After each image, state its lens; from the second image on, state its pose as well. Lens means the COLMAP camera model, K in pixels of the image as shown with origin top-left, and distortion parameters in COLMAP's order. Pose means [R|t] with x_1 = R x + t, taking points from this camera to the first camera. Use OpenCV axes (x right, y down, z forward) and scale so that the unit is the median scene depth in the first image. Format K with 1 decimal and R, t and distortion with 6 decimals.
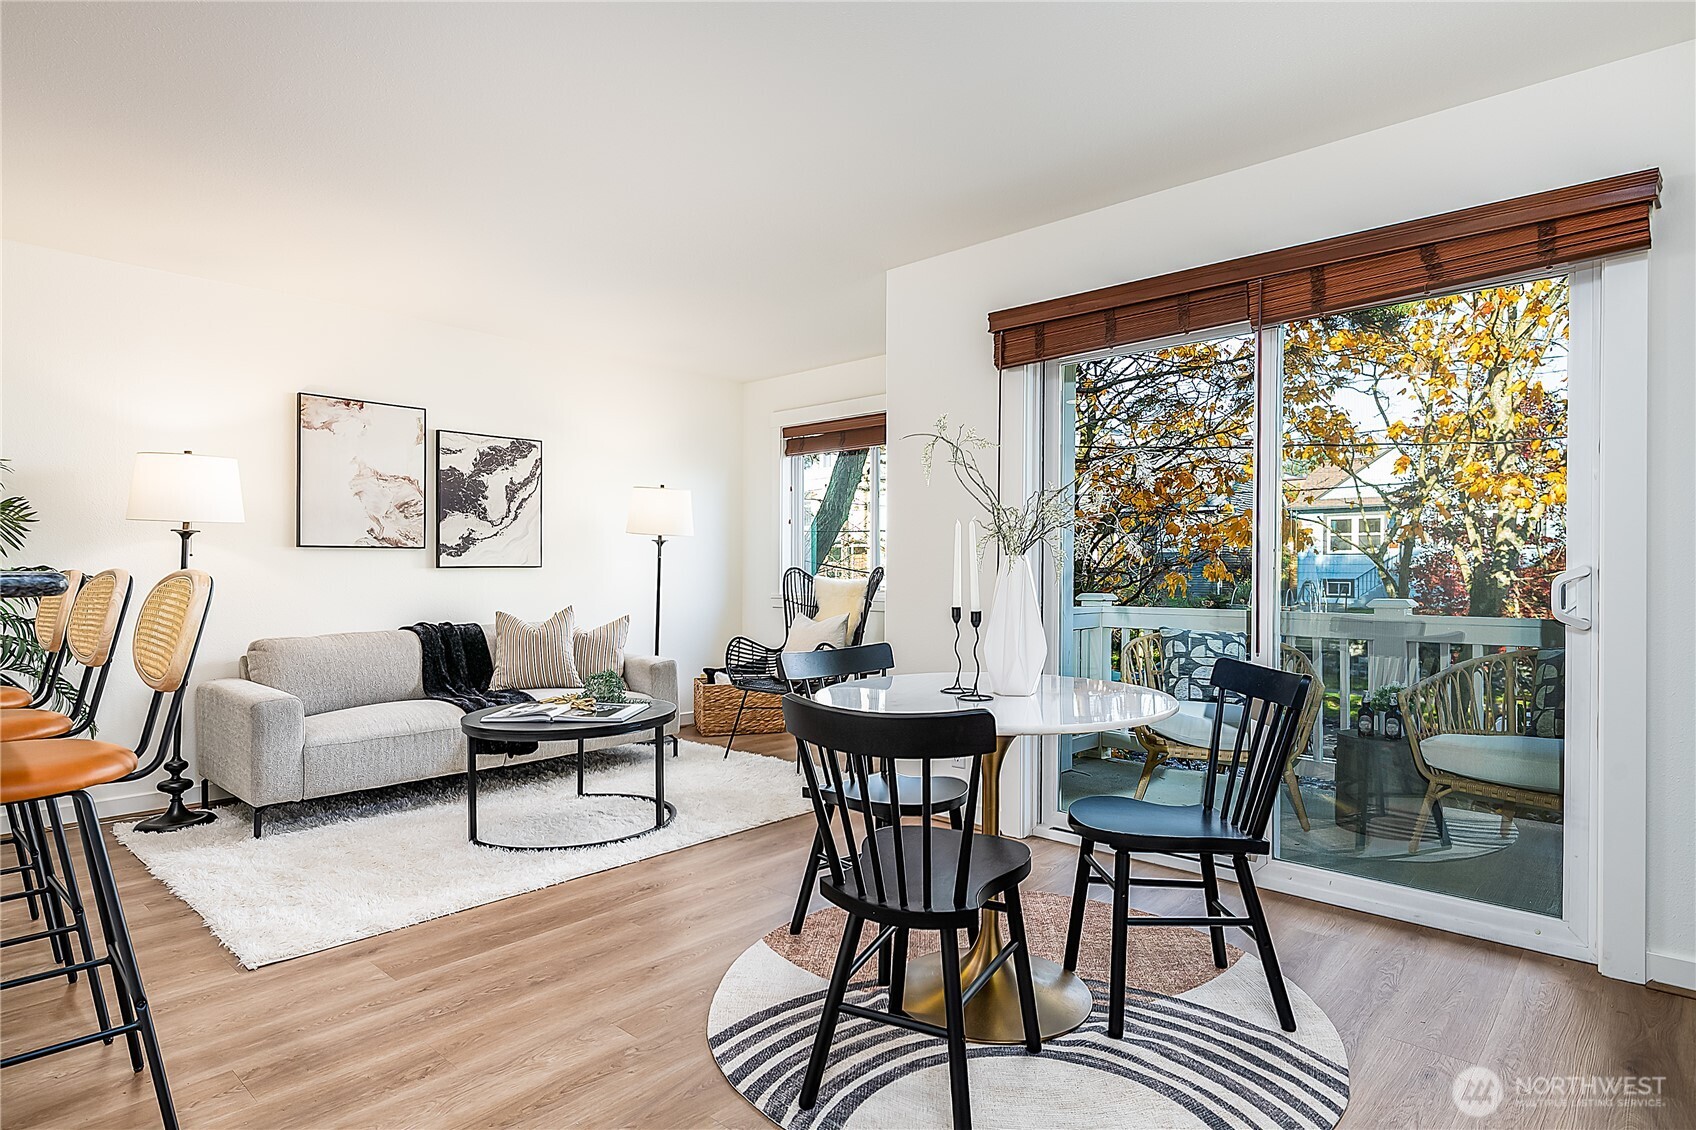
lens RADIAL K [[935.9, 0, 873.7], [0, 935.9, 568.8], [0, 0, 1]] dist [0.002619, 0.000551]
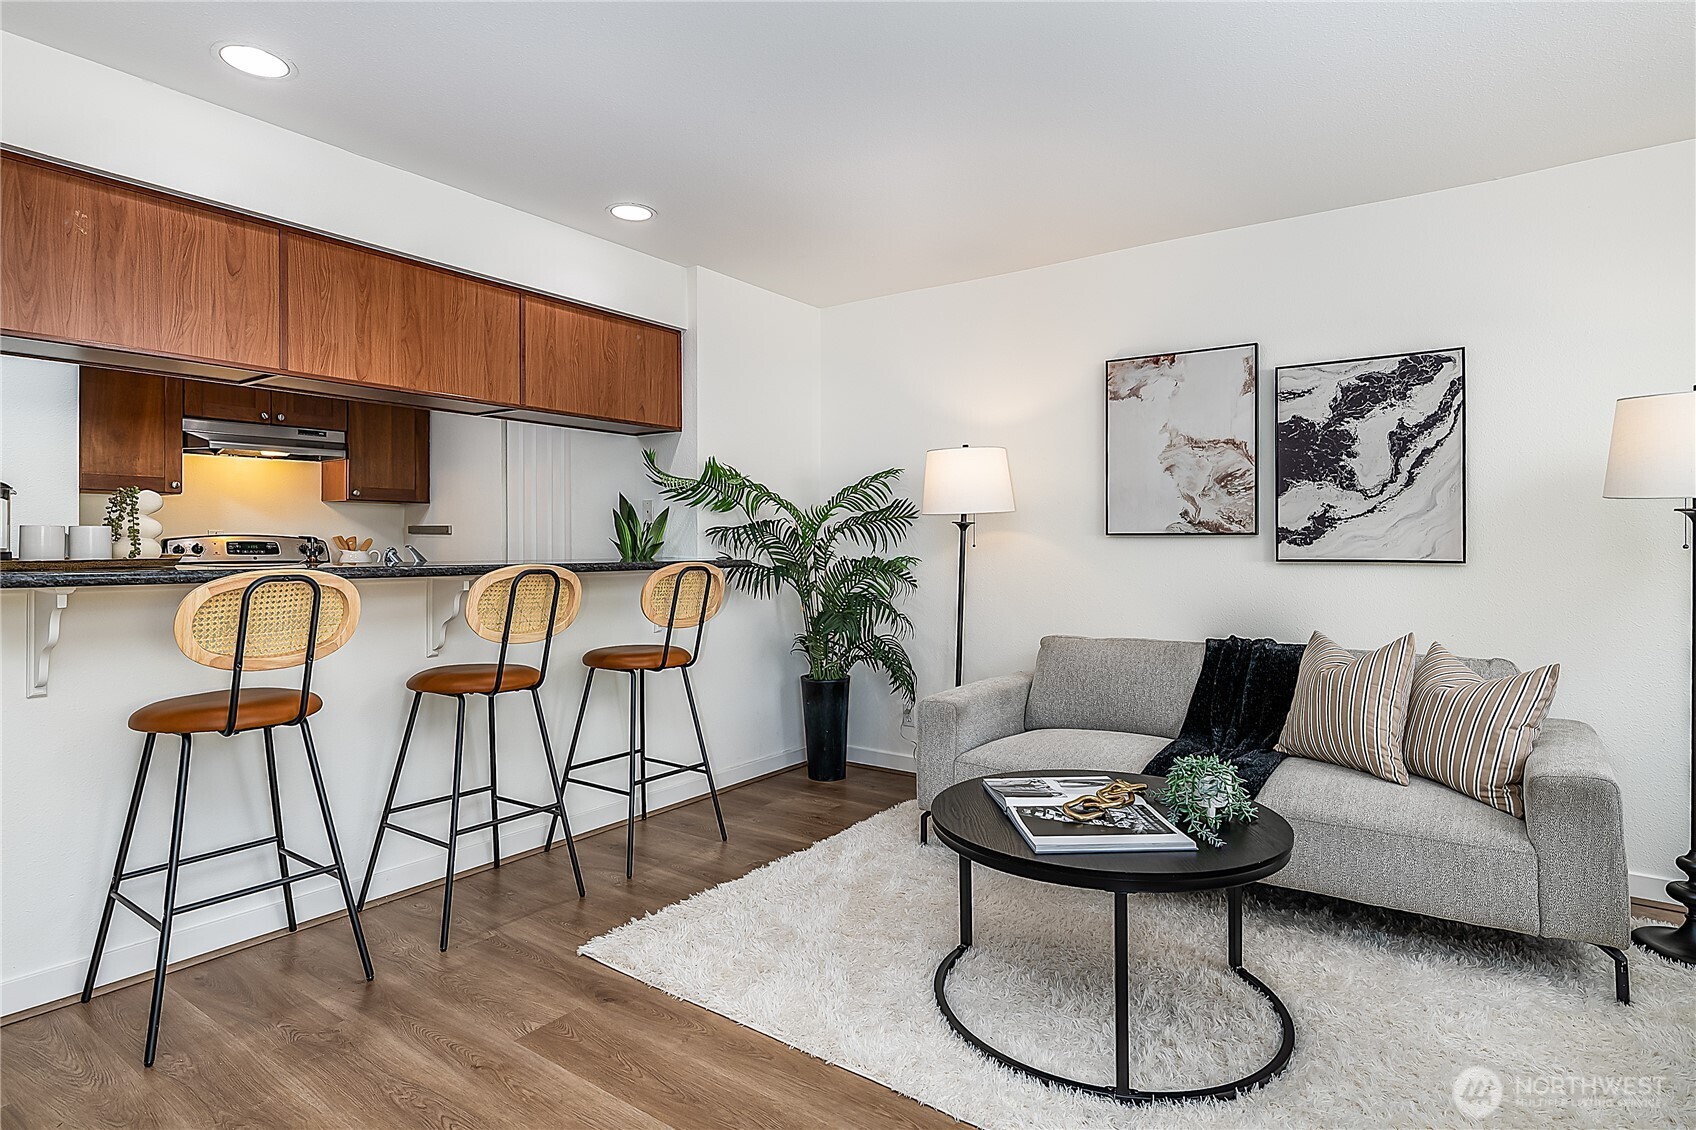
lens RADIAL K [[882.1, 0, 852.0], [0, 882.1, 547.6], [0, 0, 1]] dist [0.001204, -0.000096]
pose [[0.102270, 0.003823, -0.994749, 0.174277], [-0.003106, 0.999989, 0.003524, -0.013160], [0.994752, 0.002730, 0.102281, 0.624648]]
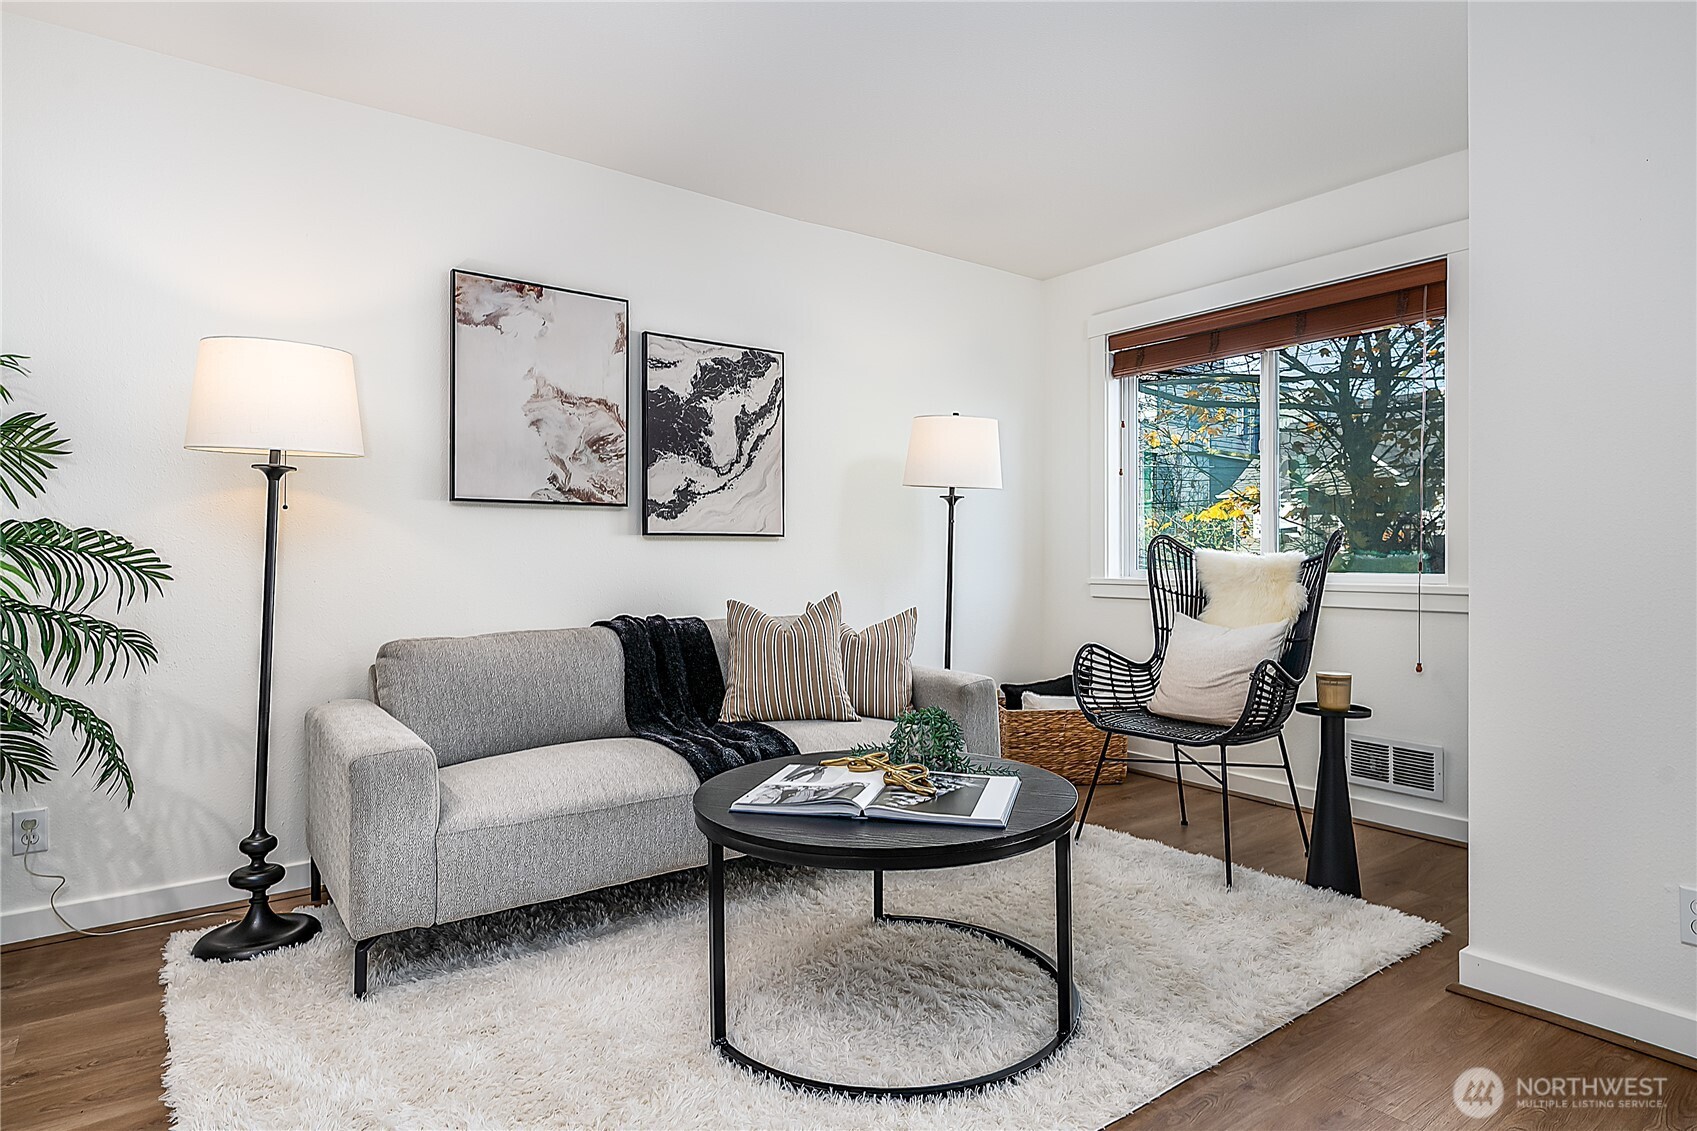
lens RADIAL K [[935.7, 0, 848.5], [0, 935.7, 565.5], [0, 0, 1]] dist [0.014446, -0.001609]
pose [[0.978616, 0.003346, -0.205668, -0.184220], [-0.001255, 0.999946, 0.010298, 0.014388], [0.205691, -0.009820, 0.978568, 0.371523]]
